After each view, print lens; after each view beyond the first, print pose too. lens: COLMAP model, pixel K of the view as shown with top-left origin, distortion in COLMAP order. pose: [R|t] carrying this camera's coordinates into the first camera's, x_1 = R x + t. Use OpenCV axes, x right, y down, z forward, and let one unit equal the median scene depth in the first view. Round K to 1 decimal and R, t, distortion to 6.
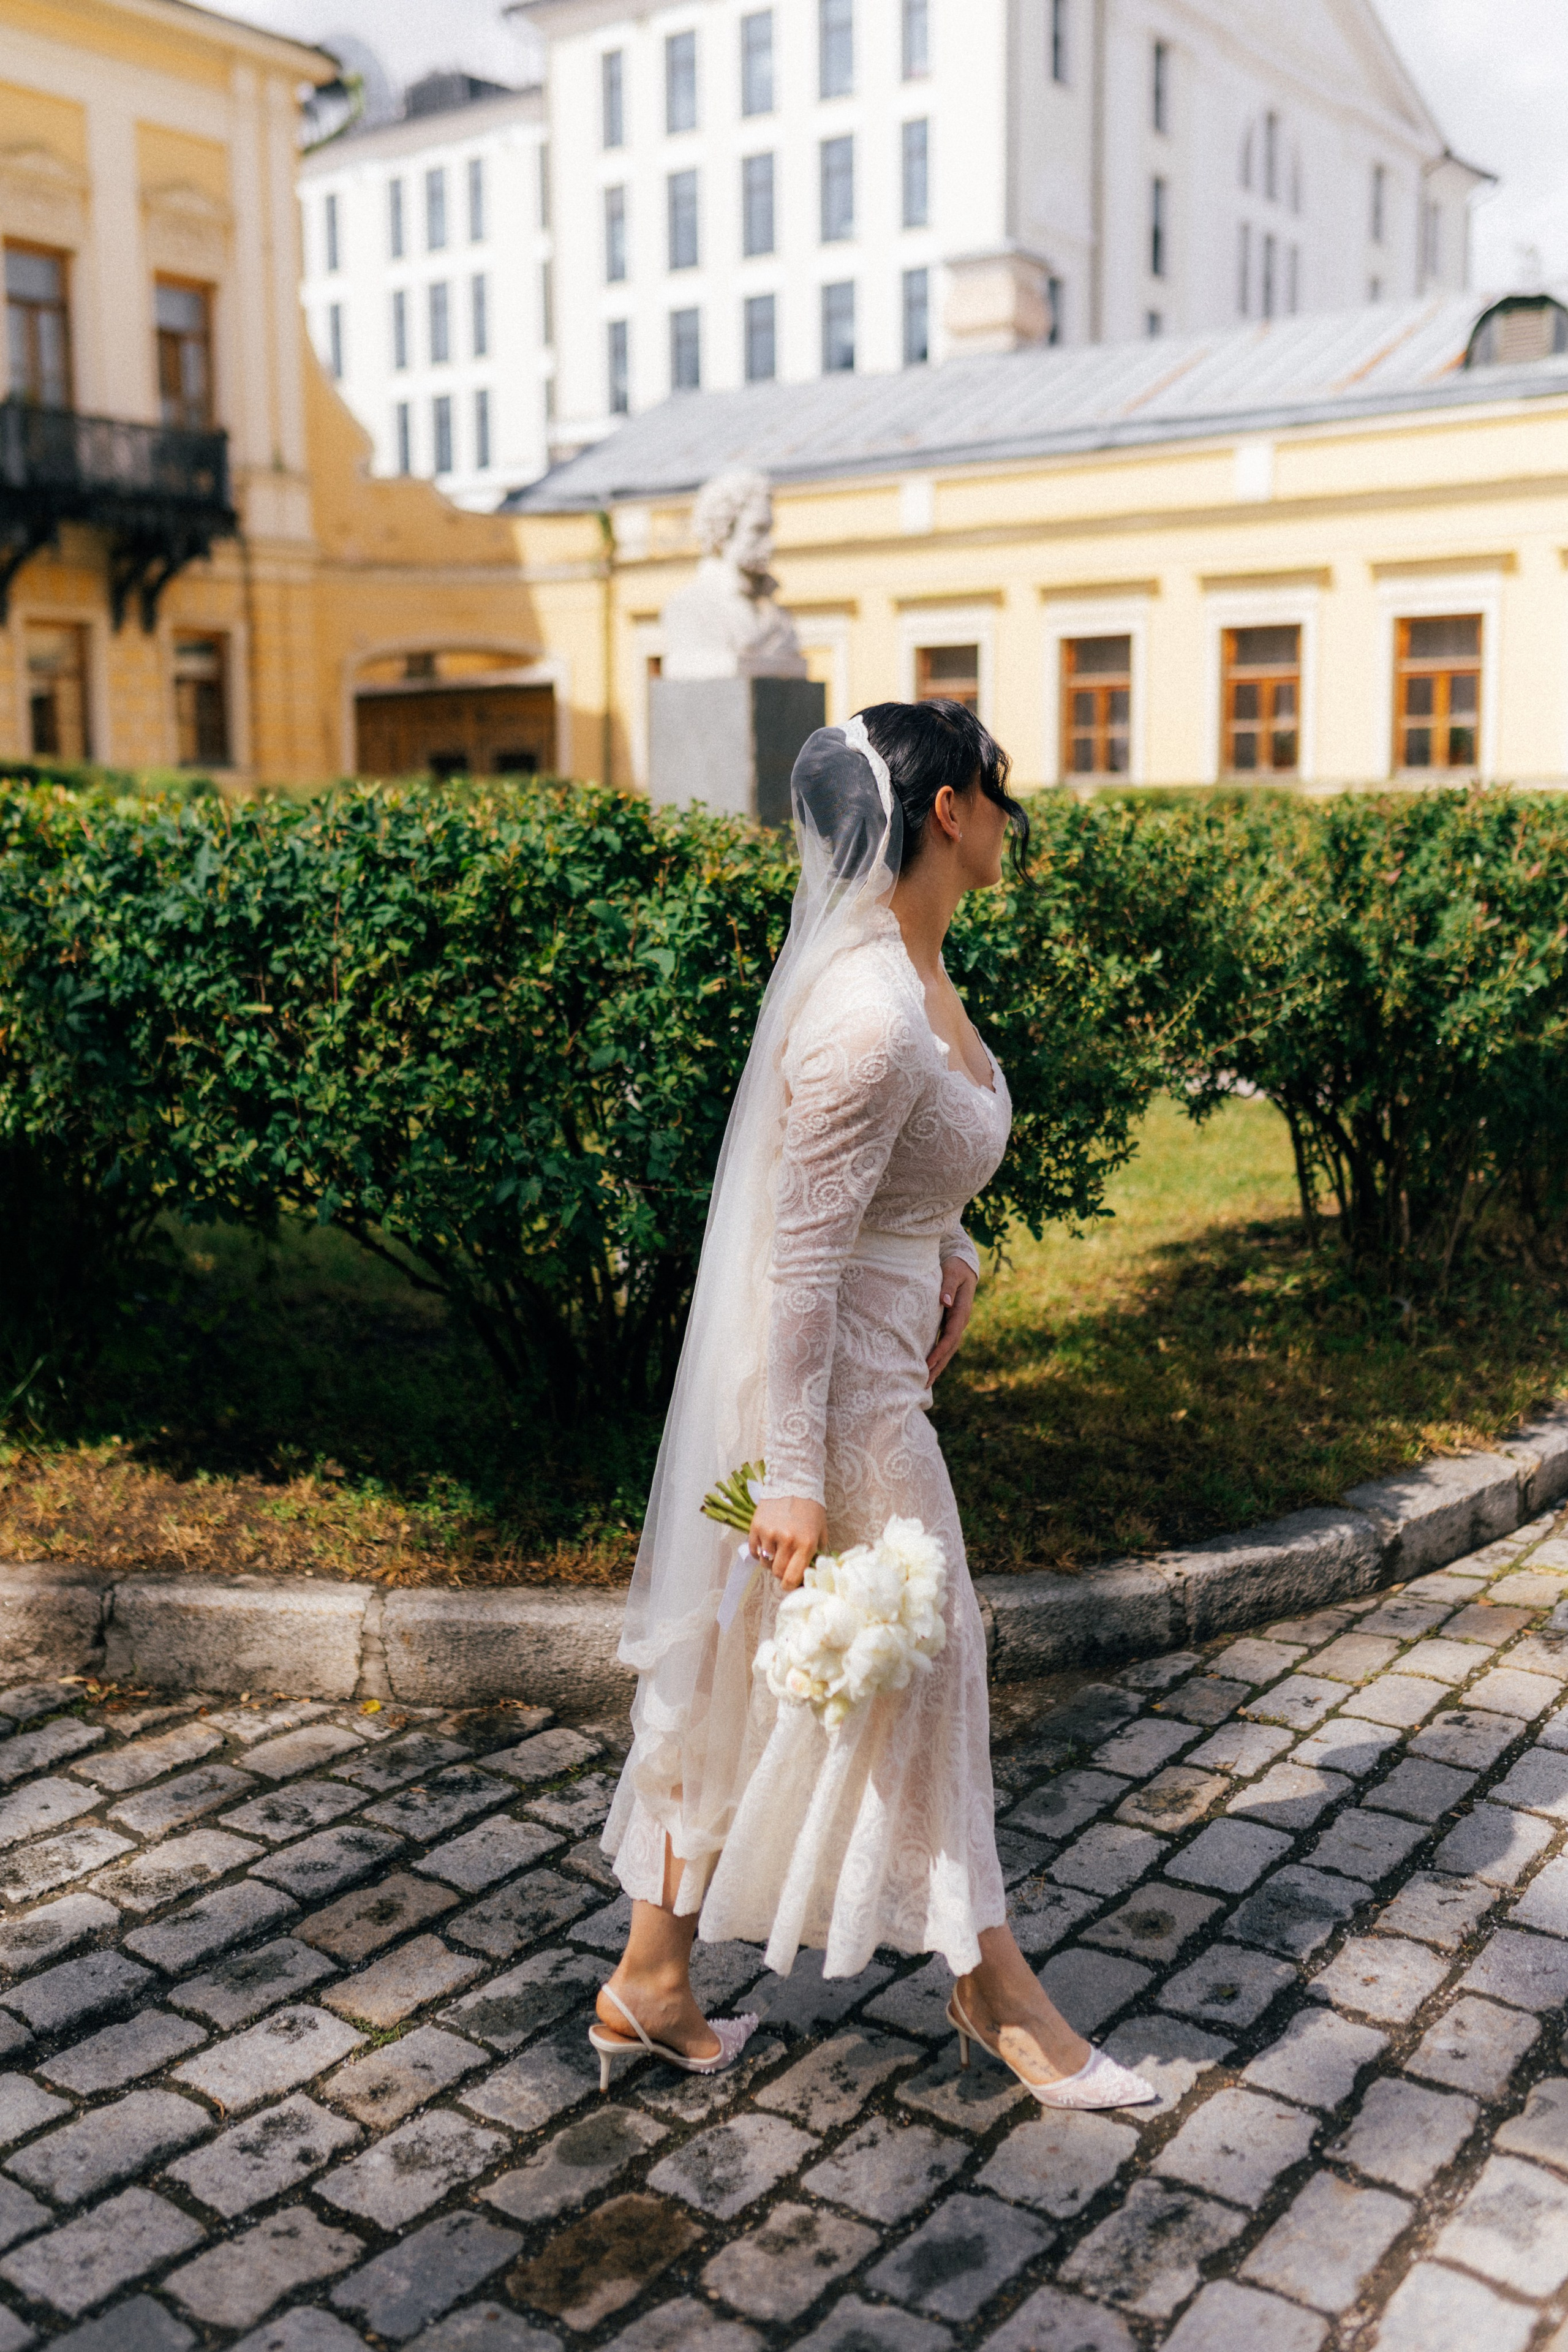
lens RADIAL K [[2235.0, 0, 779.8], [0, 2235.0, 1112.3], [0, 0, 1]] dist [0.000522, 0.011766]
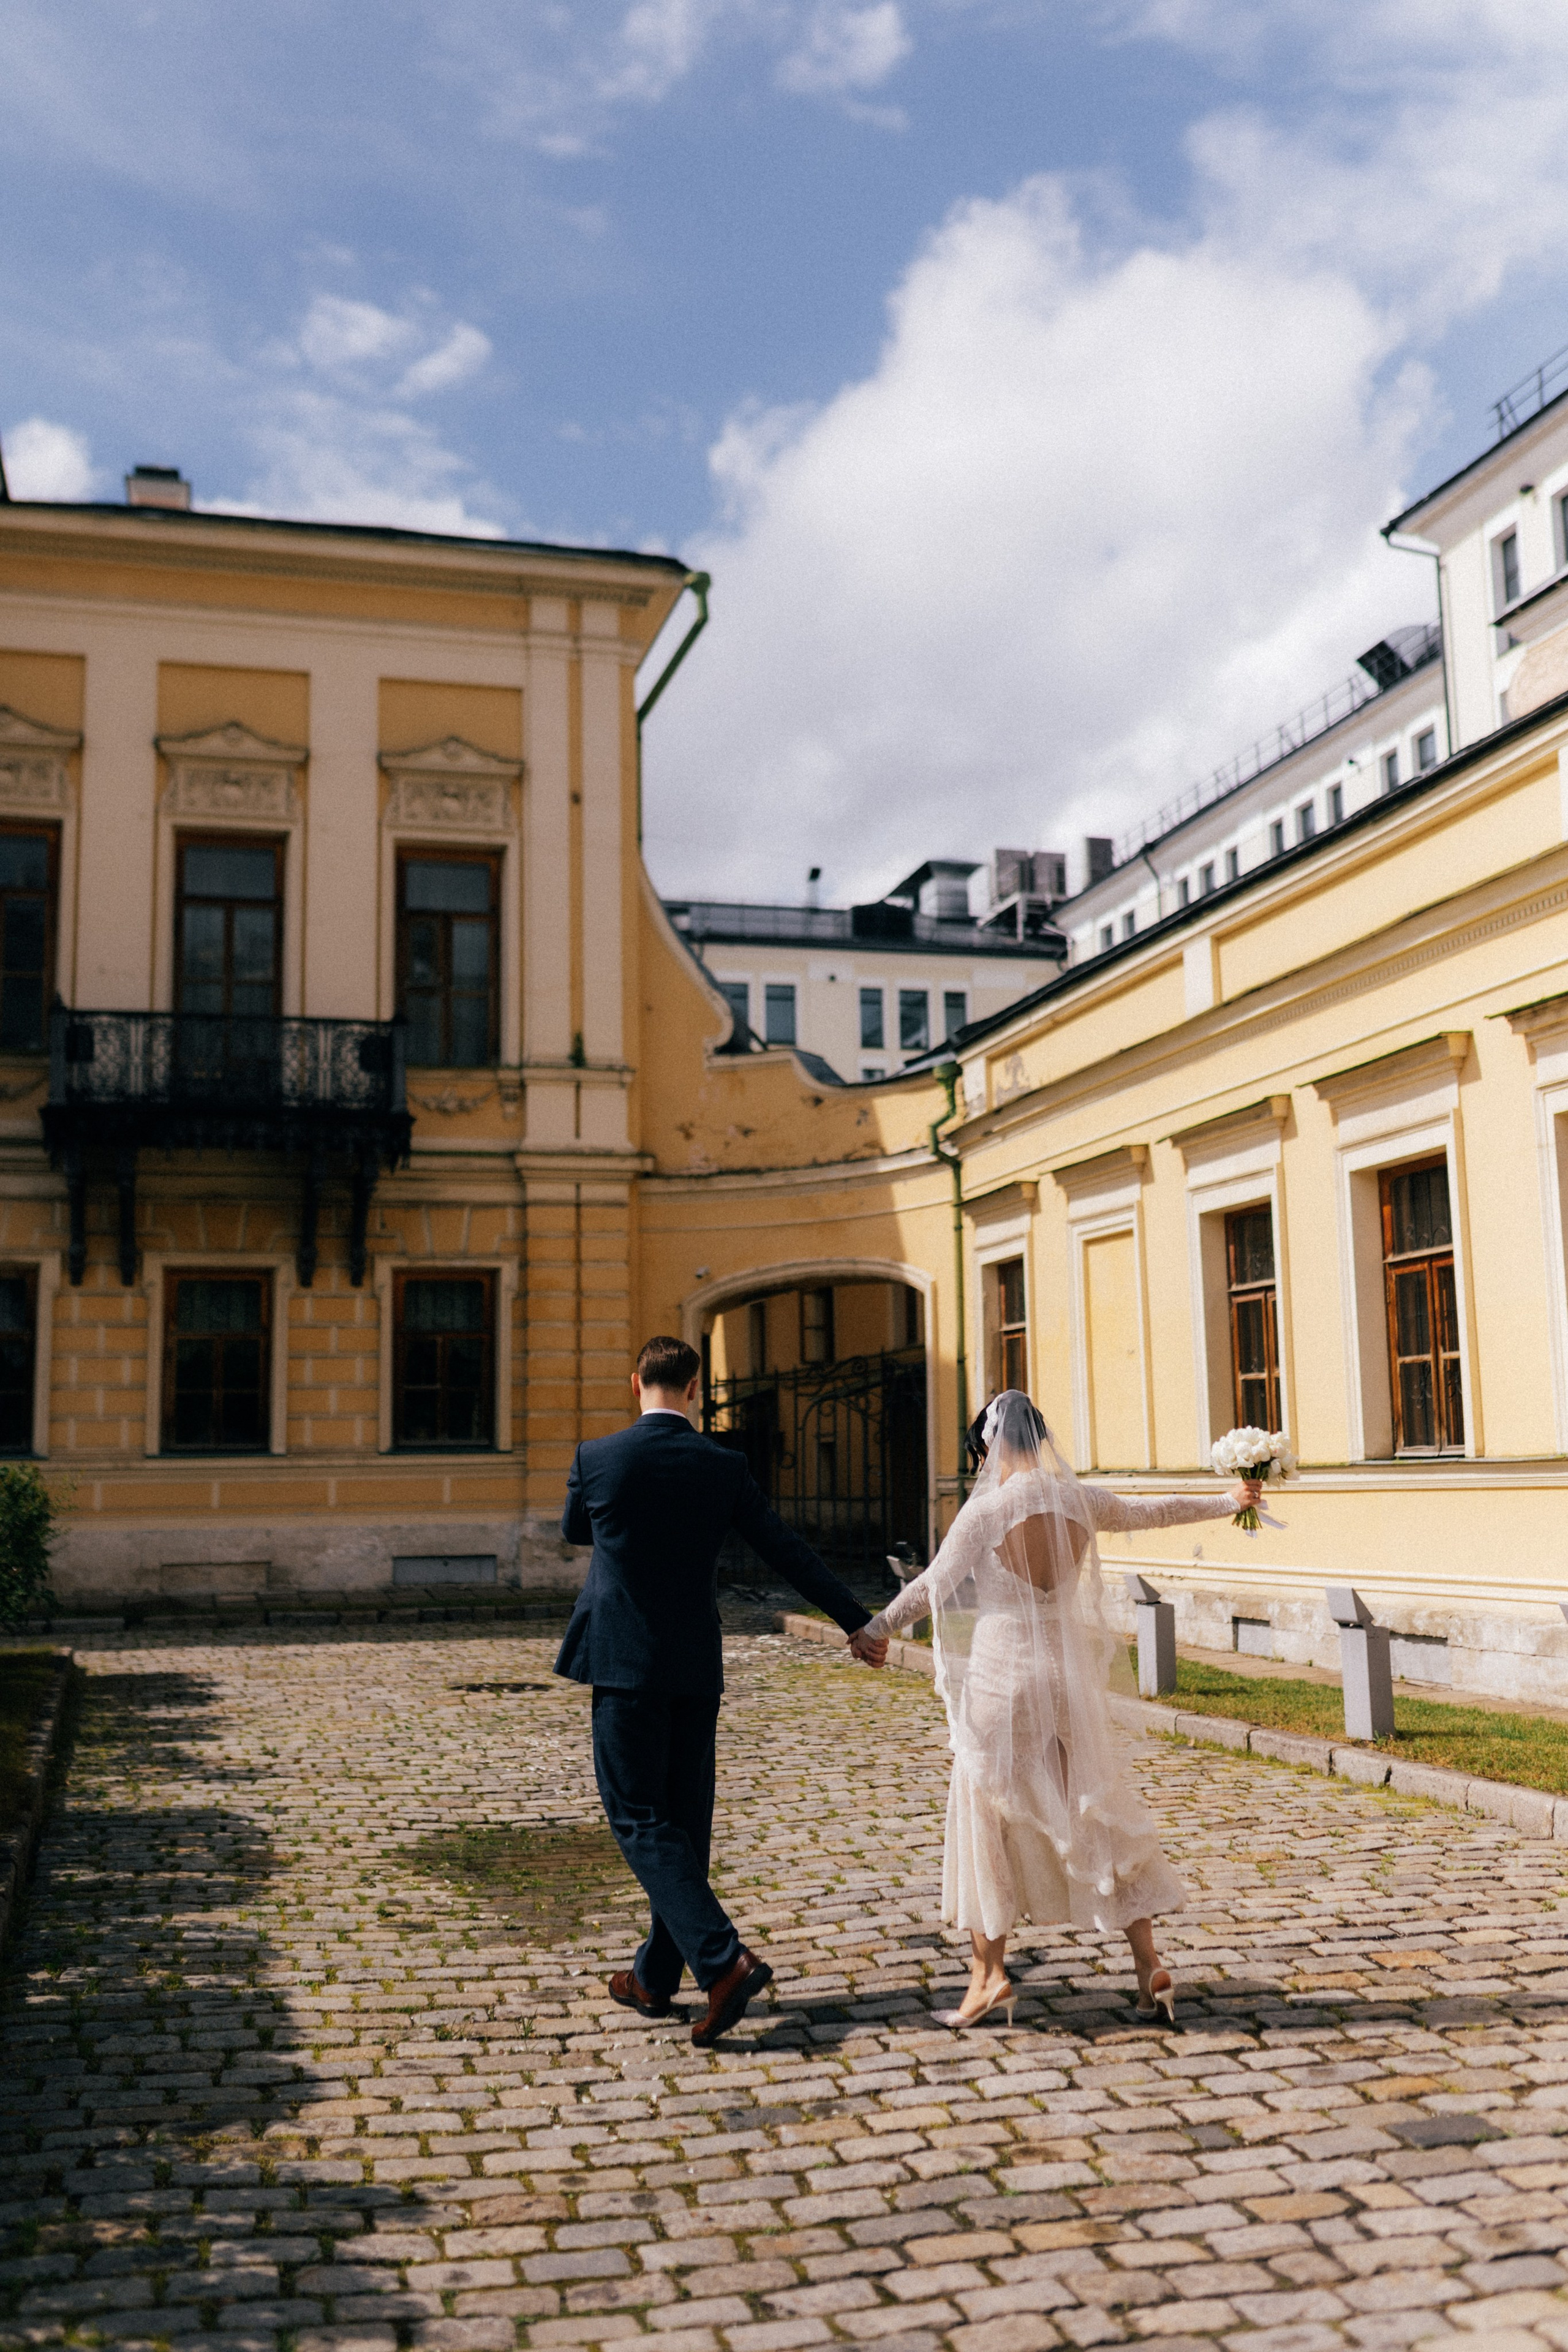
lens RADIAL K [[2240.7, 0, 779.2], [0, 2240.7, 1173.6], [0, 0, 1]] dist [-0.004080, 0.008704]
pose [[0.781137, -0.091856, -0.617566, 0.770608], [-0.078056, 0.966991, -0.242560, -0.170575], [0.619461, 0.237677, 0.748182, 1.189131]]
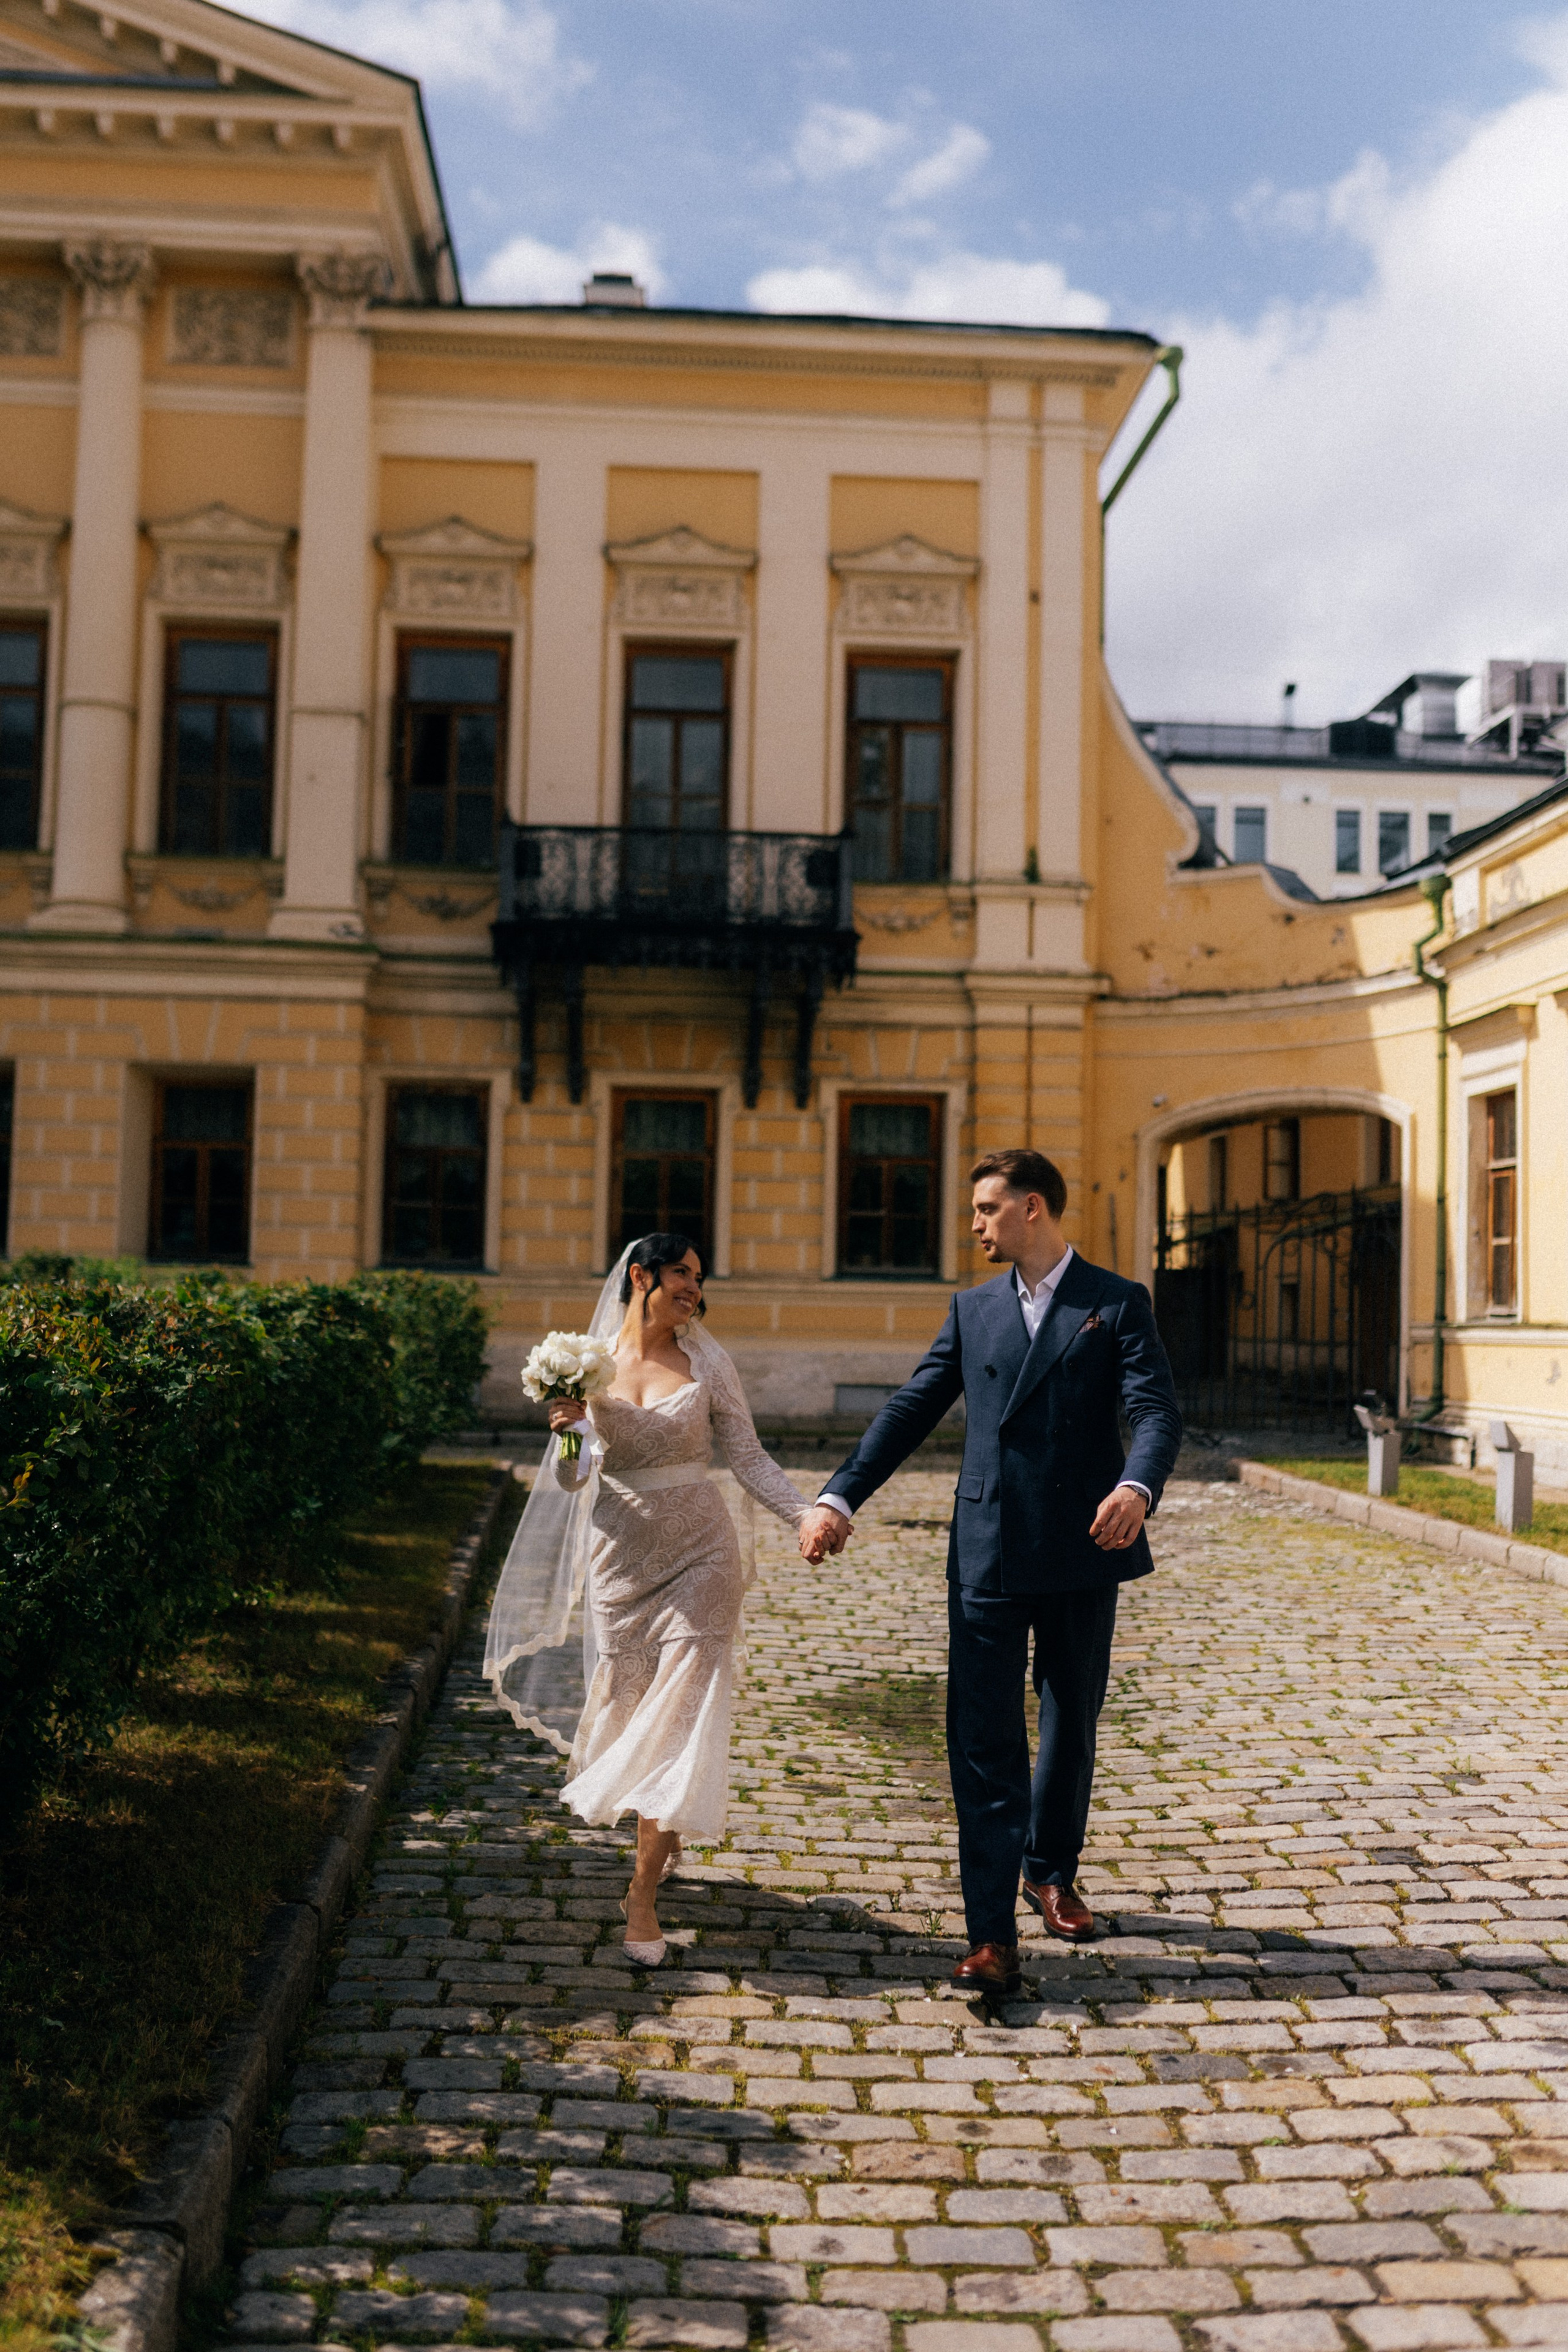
lens RADIAL K [[2240.7, 0, 779.2], [0, 2240.7, 1173.6], [0, 0, 1]] dist [-0.004080, 0.008704]
pose [[0.640374, -0.029663, -0.767490, 0.722298], [-0.133040, 0.979865, -0.148876, -0.179060], [0.756453, 0.197443, 0.623534, 1.248438]]
